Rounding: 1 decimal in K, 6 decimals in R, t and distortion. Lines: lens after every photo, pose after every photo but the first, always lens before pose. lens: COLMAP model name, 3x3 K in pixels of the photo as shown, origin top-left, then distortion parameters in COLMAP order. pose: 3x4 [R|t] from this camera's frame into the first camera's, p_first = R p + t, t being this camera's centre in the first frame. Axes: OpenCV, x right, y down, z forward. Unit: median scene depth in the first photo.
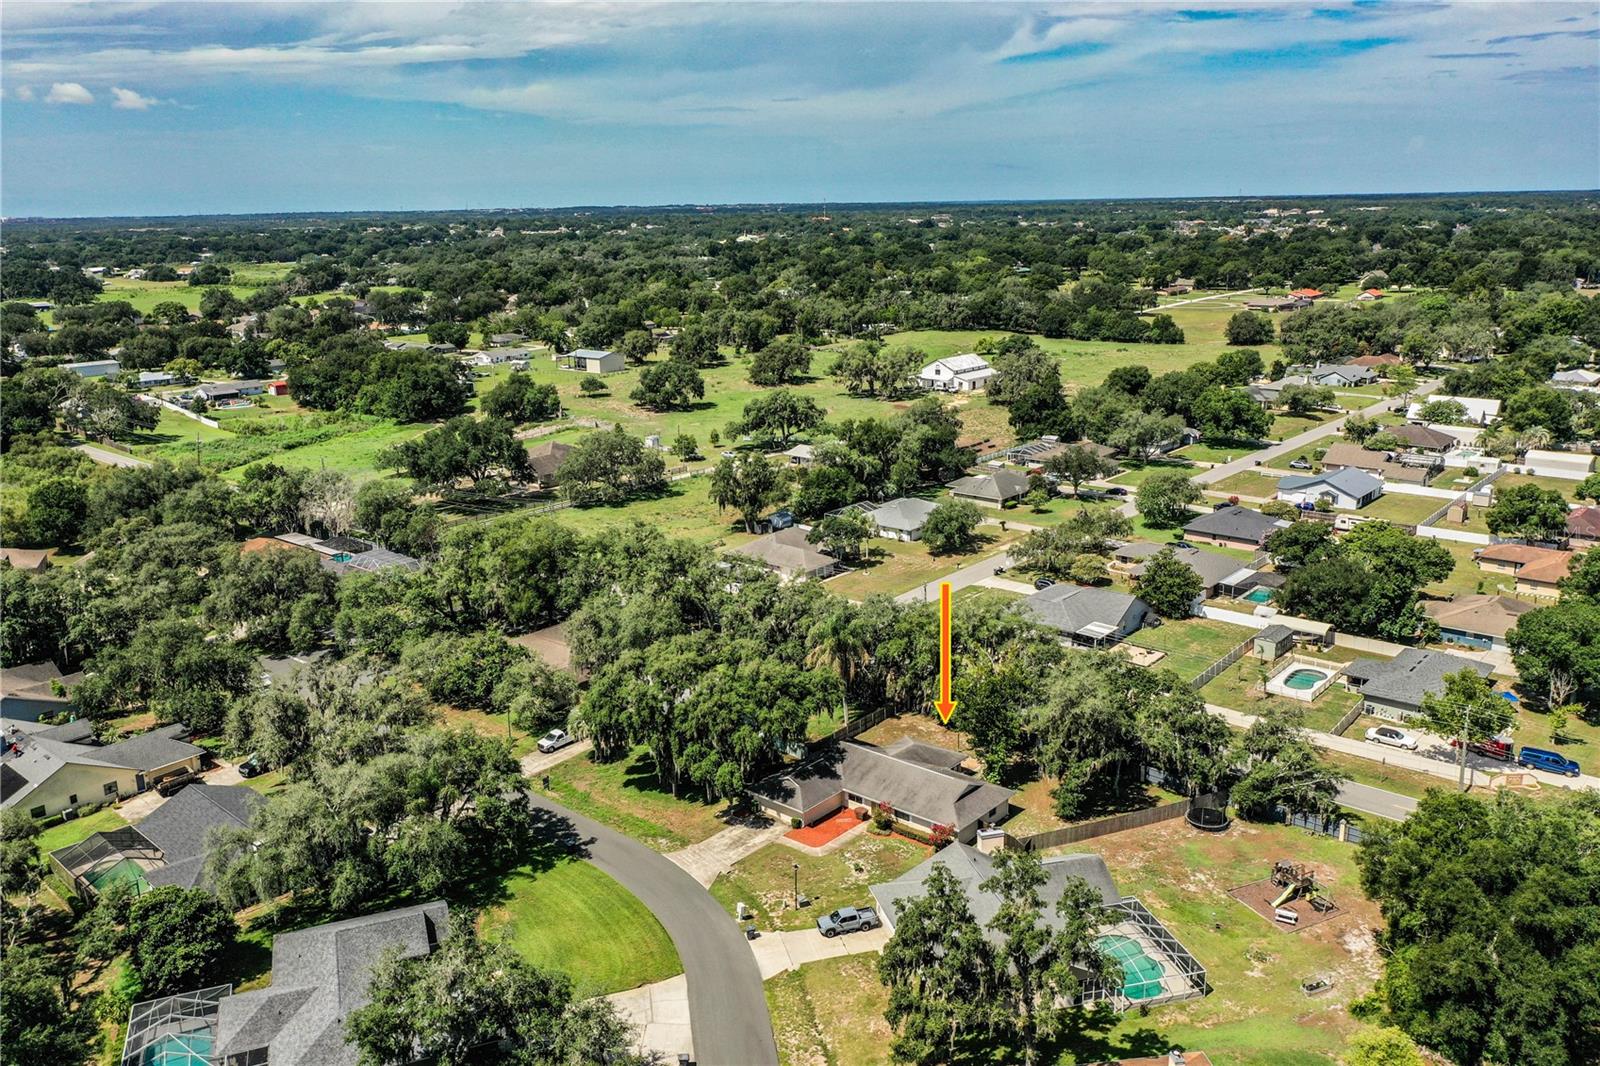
lens RADIAL K [[1260.5, 0, 800.0], [0, 1260.5, 533.0], [0, 0, 1]] dist [-0.002463, 0.008527]
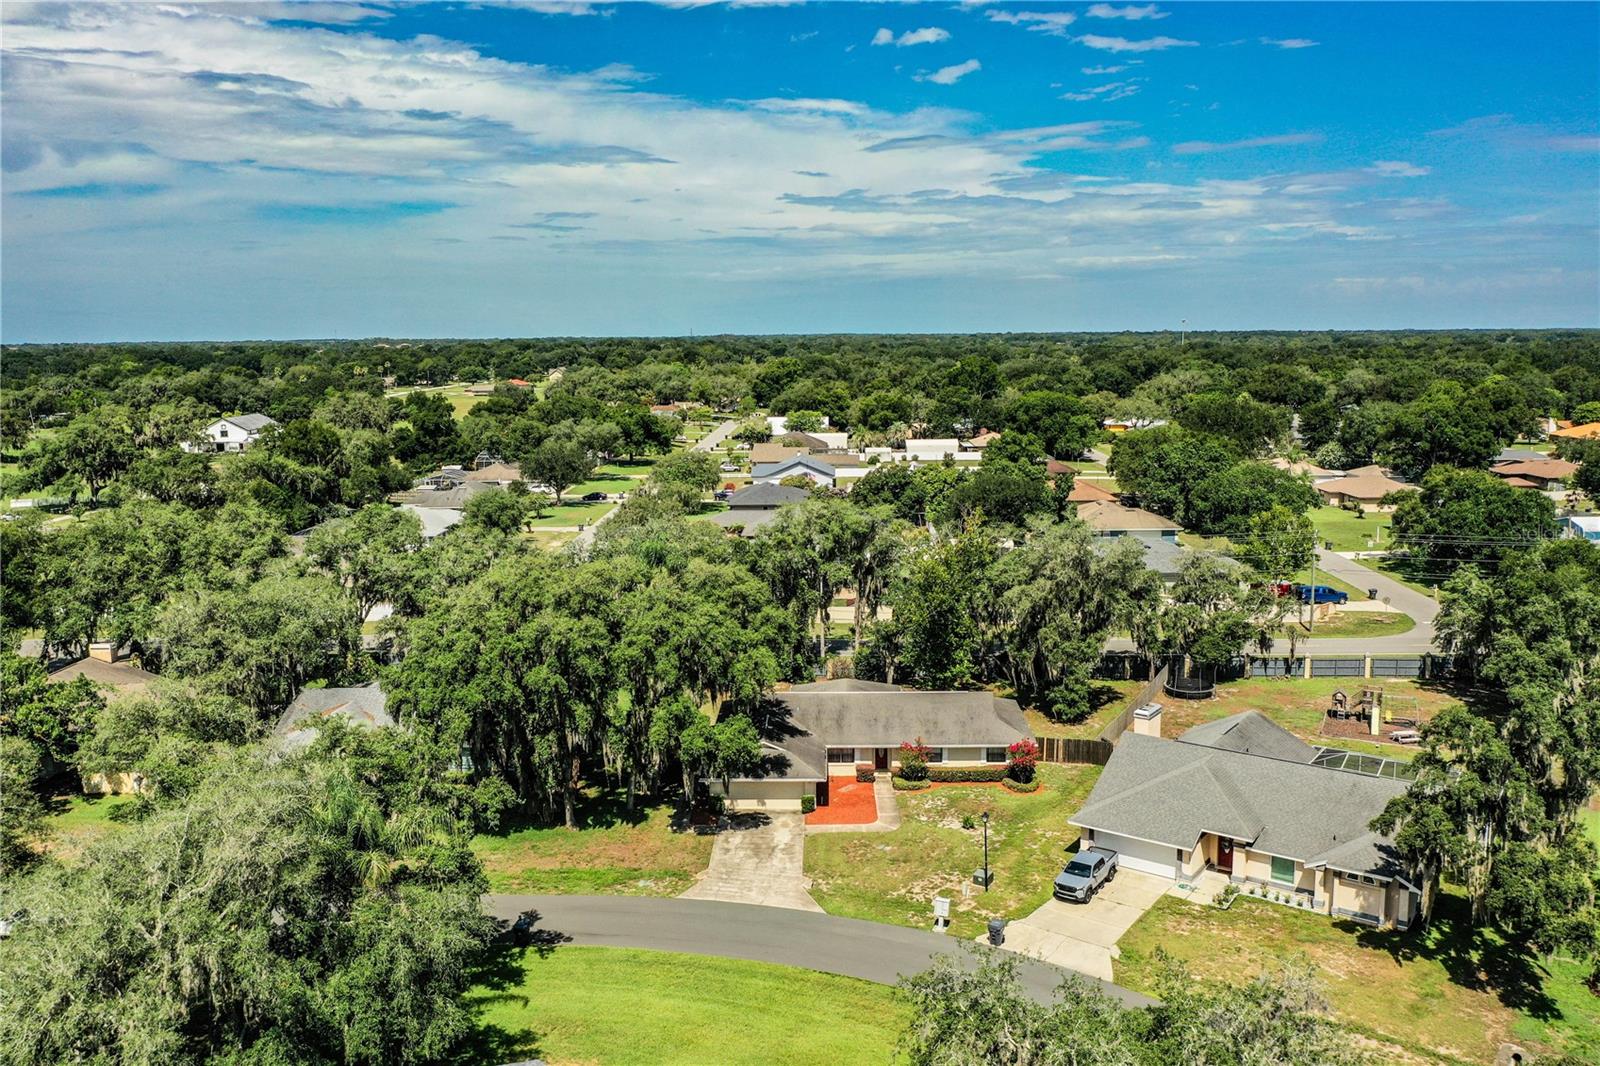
lens RADIAL K [[1260.5, 0, 800.0], [0, 1260.5, 533.0], [0, 0, 1]] dist [-0.002463, 0.008527]
pose [[0.775426, -0.087115, 0.625400, -0.180003], [0.156311, 0.986094, -0.056449, 0.061078], [-0.611785, 0.141529, 0.778260, 0.227076]]
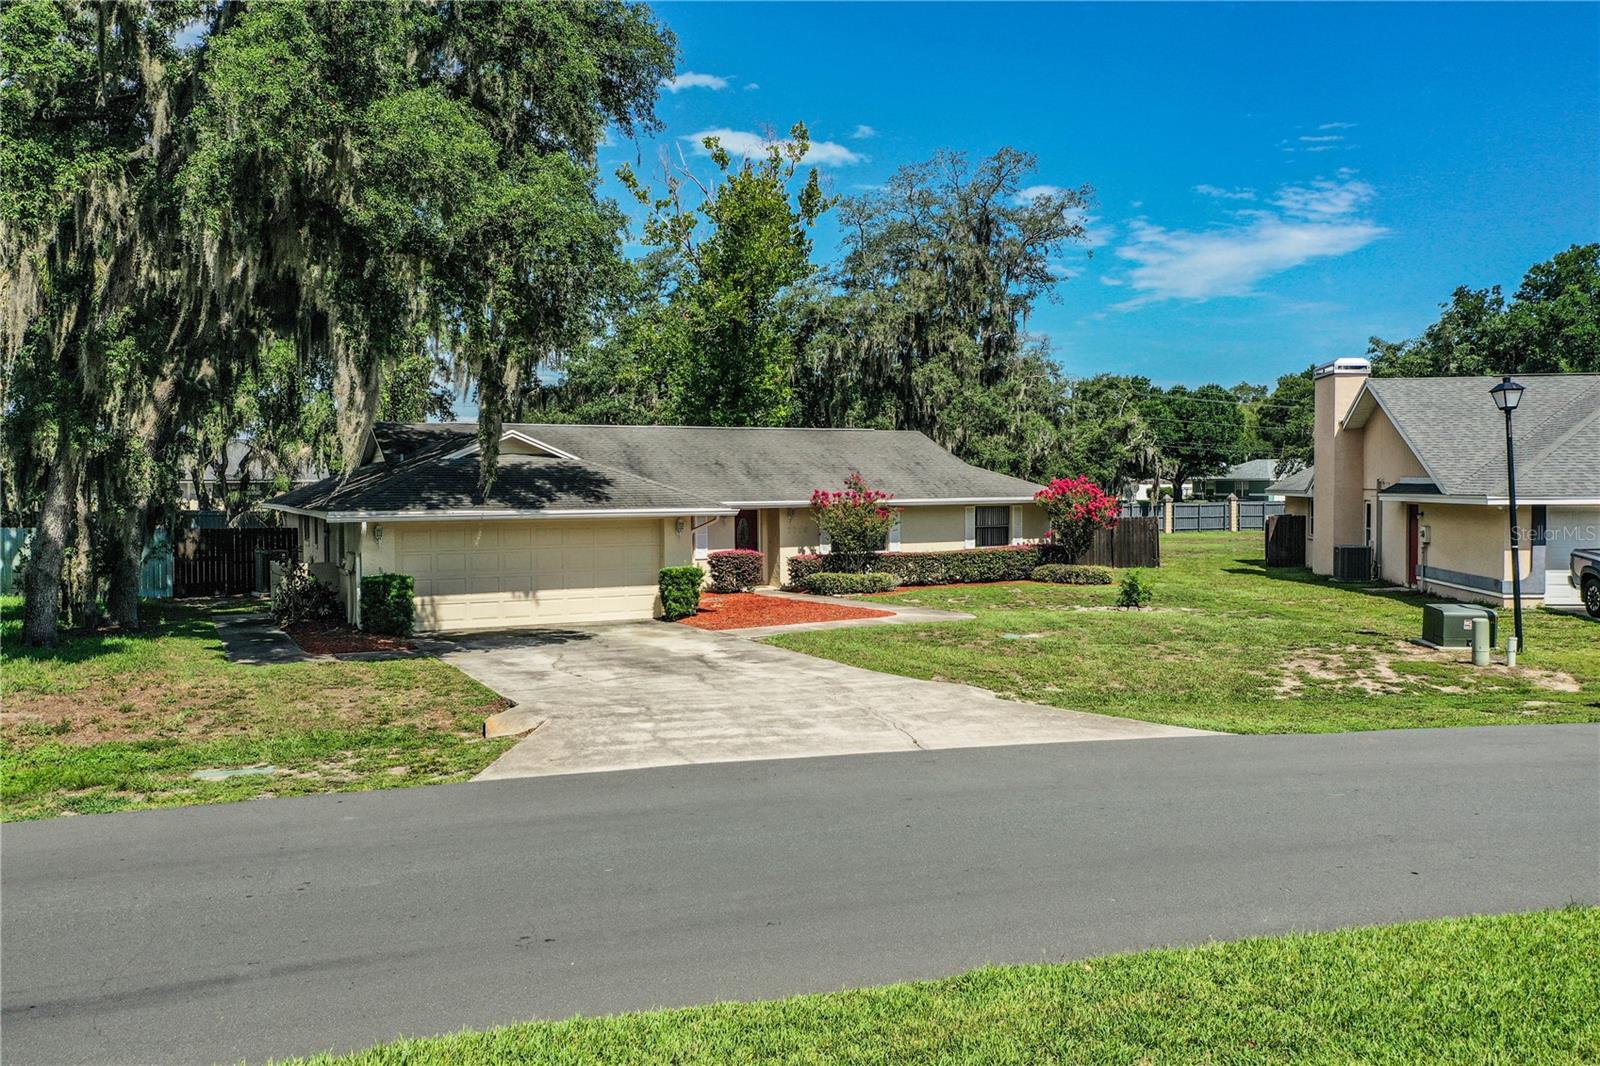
lens RADIAL K [[1260.5, 0, 800.0], [0, 1260.5, 533.0], [0, 0, 1]] dist [-0.002463, 0.008527]
pose [[0.384377, -0.013002, 0.923085, -0.084177], [0.238142, 0.967456, -0.085537, 0.113879], [-0.891932, 0.252704, 0.374964, 0.420108]]
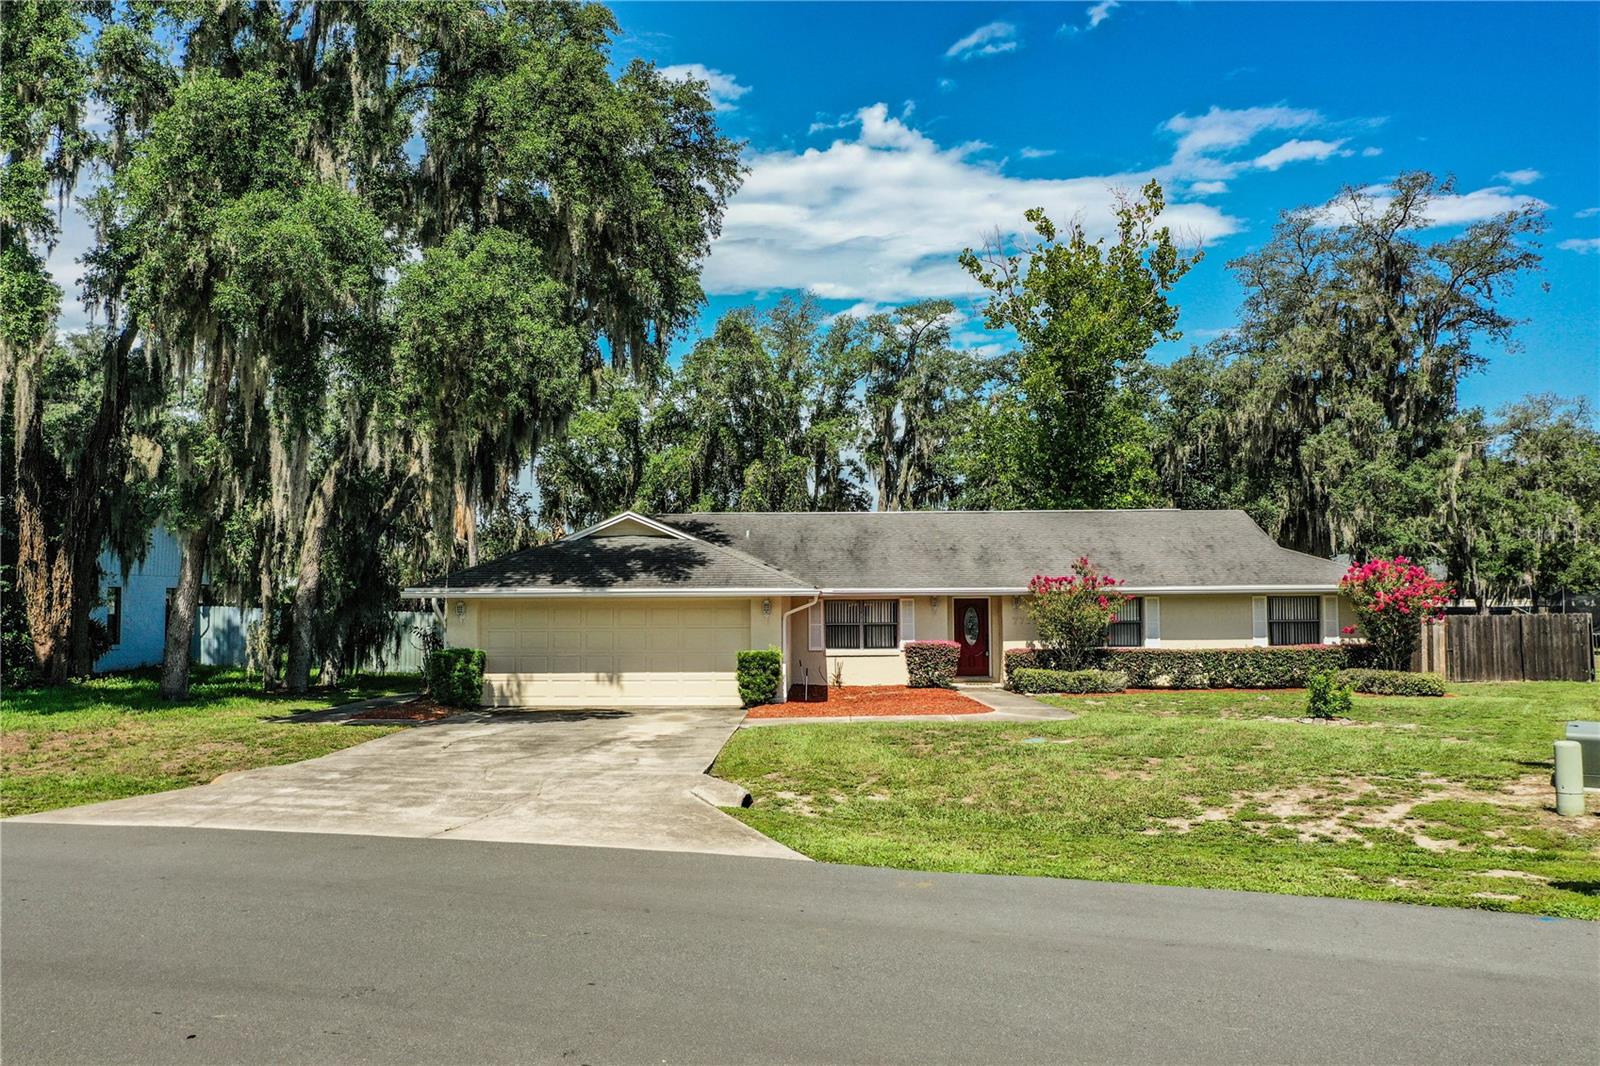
lens RADIAL K [[1260.5, 0, 800.0], [0, 1260.5, 533.0], [0, 0, 1]] dist [-0.002463, 0.008527]
pose [[0.775653, 0.053317, 0.628904, -0.053642], [0.151982, 0.951329, -0.268096, 0.122558], [-0.612588, 0.303531, 0.729797, 0.394898]]
